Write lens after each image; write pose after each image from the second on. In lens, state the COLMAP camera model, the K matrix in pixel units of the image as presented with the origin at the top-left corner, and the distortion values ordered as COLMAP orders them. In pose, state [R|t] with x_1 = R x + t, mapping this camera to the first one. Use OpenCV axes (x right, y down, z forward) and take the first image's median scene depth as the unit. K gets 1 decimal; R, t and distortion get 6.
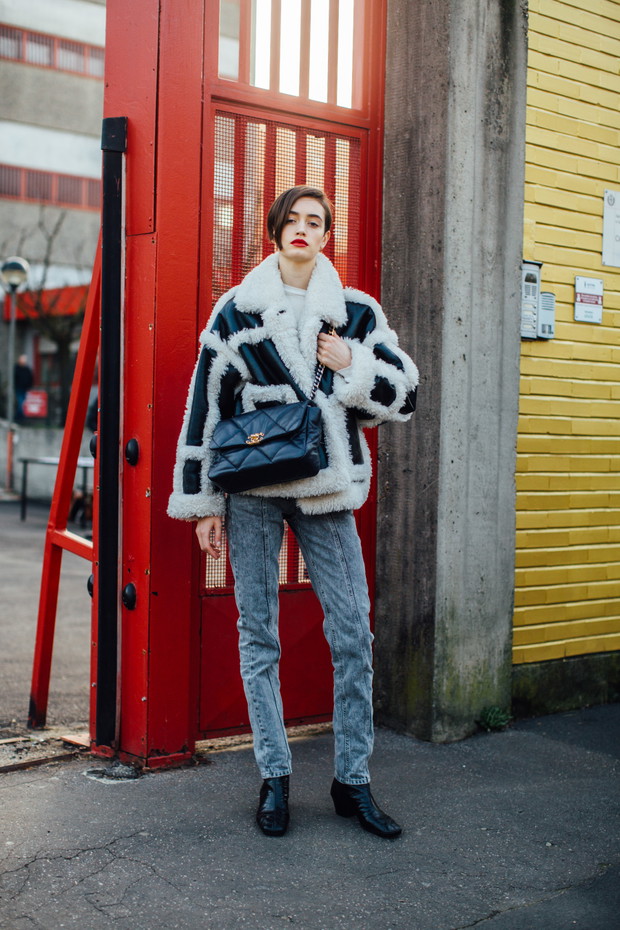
lens RADIAL K [[1423.5, 0, 310.0], [0, 1423.5, 465.0], [0, 0, 1]] dist [-0.036156, 0.075389]
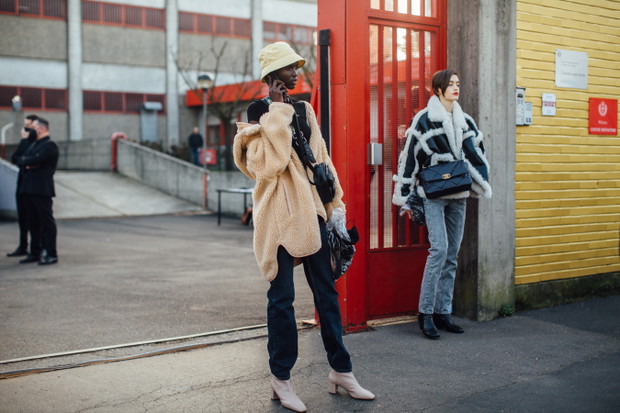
lens RADIAL K [[931.6, 0, 310.0], [0, 931.6, 206.5], [0, 0, 1]] dist [-0.067255, 0.242216]
pose [[0.998212, -0.023431, -0.054987, -0.078803], [0.024406, 0.999555, 0.017128, -0.002290], [0.054561, -0.018440, 0.998340, -0.362201]]
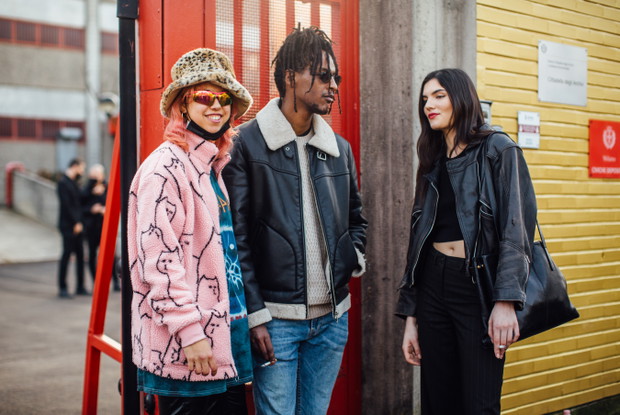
lens RADIAL K [[888.3, 0, 310.0], [0, 888.3, 207.5], [0, 0, 1]] dist [-0.016852, 0.050824]
pose [[0.999689, -0.024563, -0.004391, 0.008882], [0.024528, 0.999668, -0.007846, -0.050959], [0.004583, 0.007736, 0.999960, 0.247139]]
